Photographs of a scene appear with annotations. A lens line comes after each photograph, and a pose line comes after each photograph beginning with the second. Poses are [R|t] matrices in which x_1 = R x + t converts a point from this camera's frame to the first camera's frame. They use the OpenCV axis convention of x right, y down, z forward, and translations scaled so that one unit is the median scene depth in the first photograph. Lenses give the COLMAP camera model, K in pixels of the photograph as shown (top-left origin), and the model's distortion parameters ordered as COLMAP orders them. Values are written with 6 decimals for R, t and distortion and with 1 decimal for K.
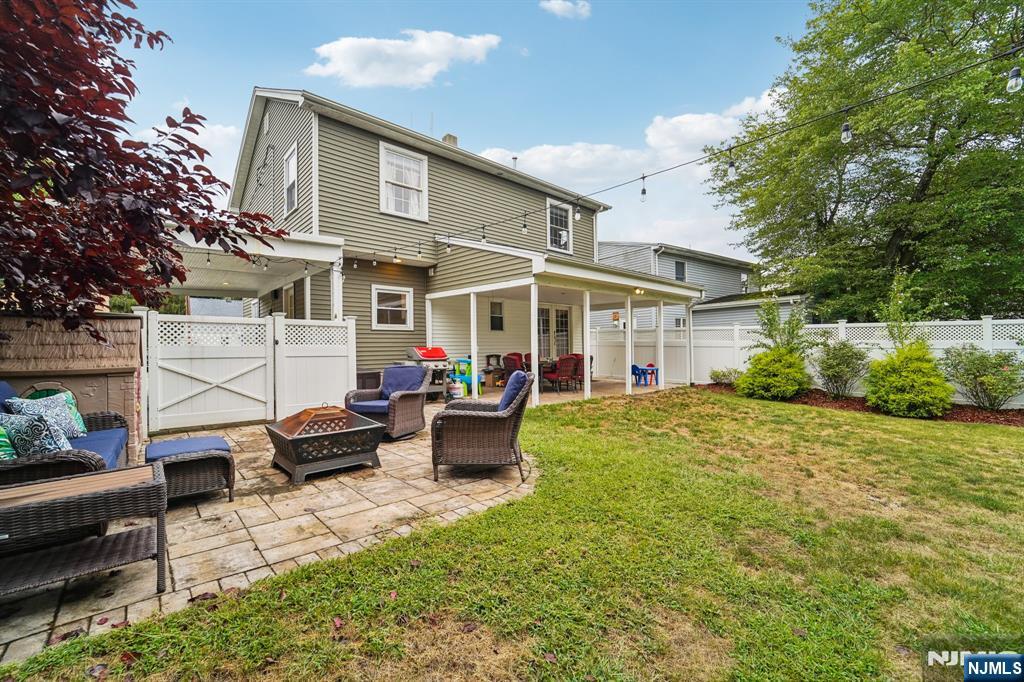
lens RADIAL K [[417.5, 0, 514.0], [0, 417.5, 339.0], [0, 0, 1]] dist [-0.022227, -0.000046]
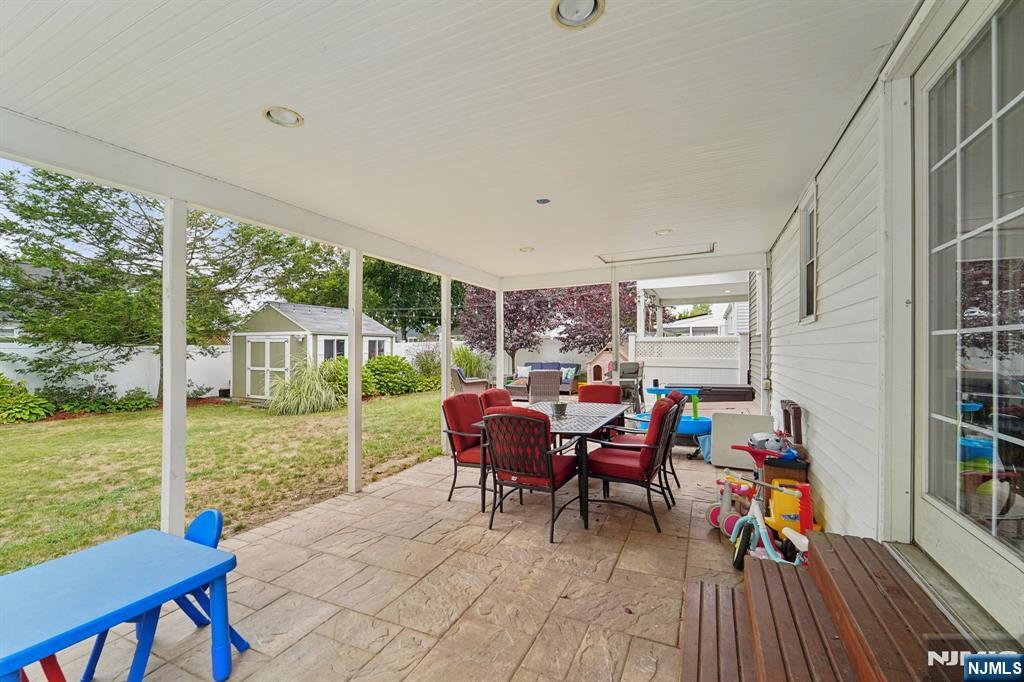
lens RADIAL K [[424.1, 0, 511.6], [0, 424.1, 350.3], [0, 0, 1]] dist [-0.022357, 0.000001]
pose [[-0.927593, 0.009002, -0.373483, 0.280188], [0.010998, 0.999934, -0.003216, 0.000216], [0.373430, -0.007091, -0.927631, 1.399406]]
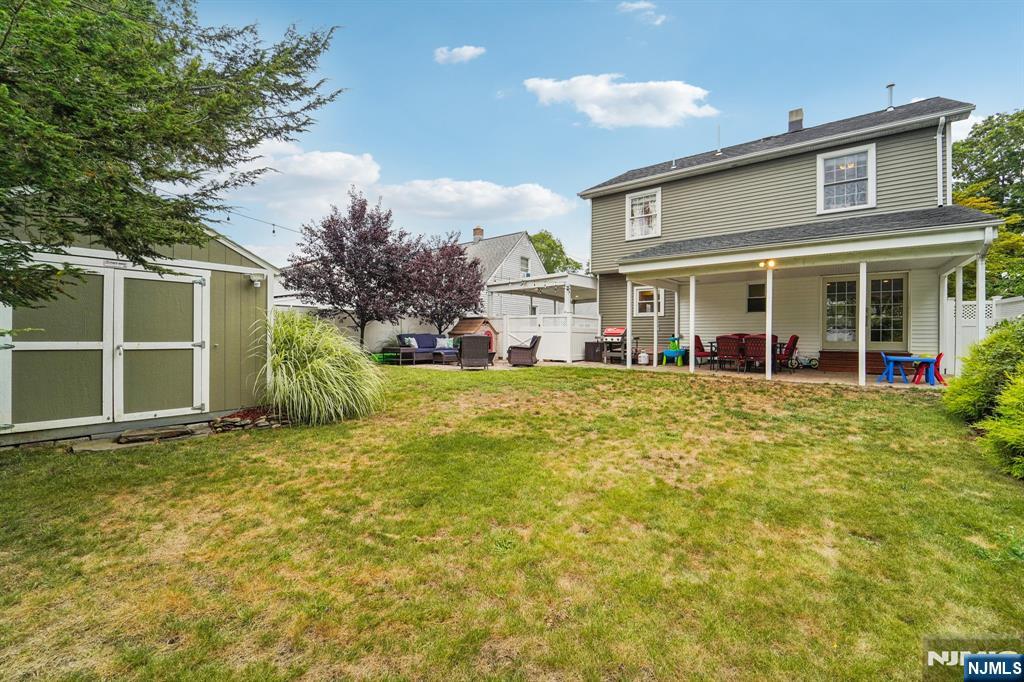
lens RADIAL K [[417.5, 0, 514.0], [0, 417.5, 339.0], [0, 0, 1]] dist [-0.022227, -0.000046]
pose [[0.136720, 0.017136, -0.990461, 1.046237], [0.003988, 0.999833, 0.017849, 0.028372], [0.990602, -0.006390, 0.136629, 0.331481]]
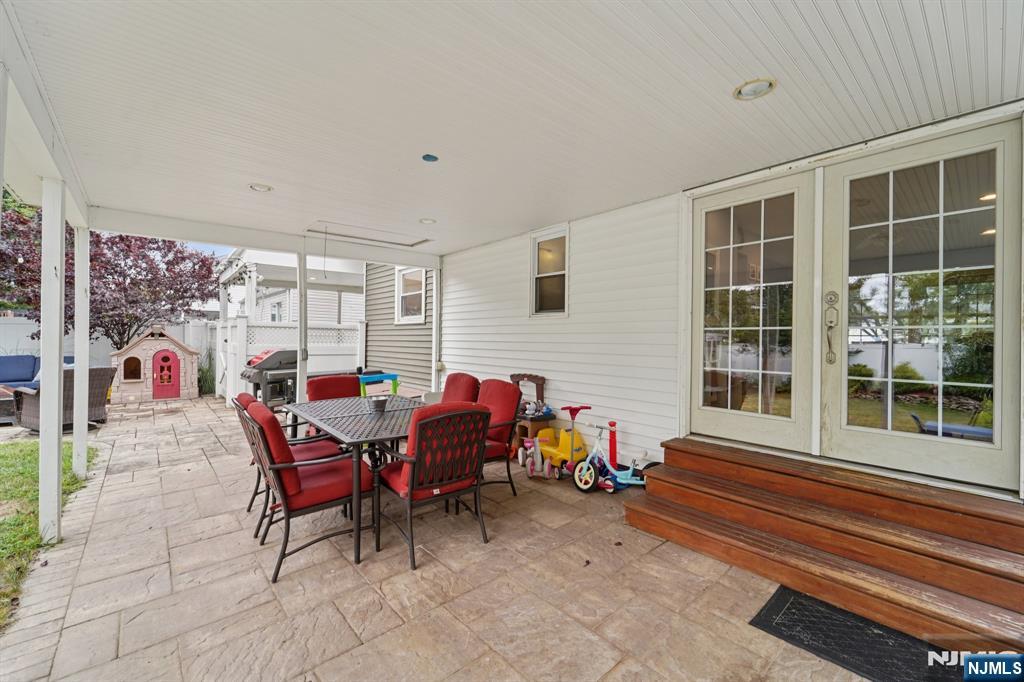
lens RADIAL K [[417.5, 0, 514.0], [0, 417.5, 339.0], [0, 0, 1]] dist [-0.022227, -0.000046]
pose [[-0.021666, 0.007281, -0.999739, 0.410345], [0.004253, 0.999965, 0.007190, 0.000916], [0.999756, -0.004096, -0.021696, 1.161034]]
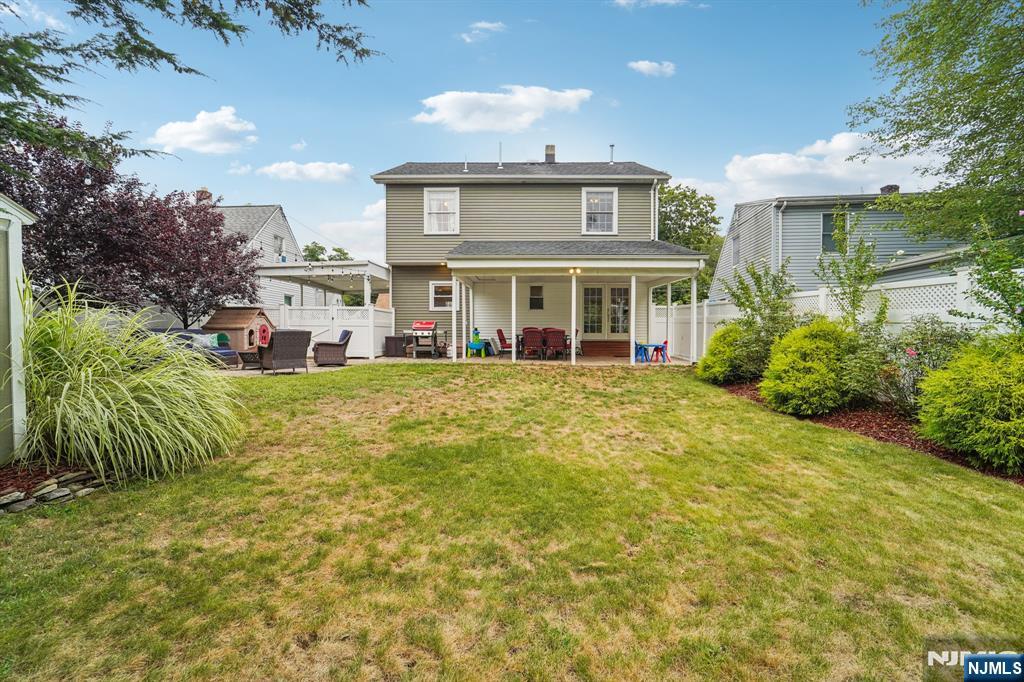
lens RADIAL K [[417.5, 0, 514.0], [0, 417.5, 339.0], [0, 0, 1]] dist [-0.022227, -0.000046]
pose [[0.714614, 0.025101, -0.699068, 0.905583], [0.000365, 0.999342, 0.036256, 0.024889], [0.699519, -0.026164, 0.714135, 0.103651]]
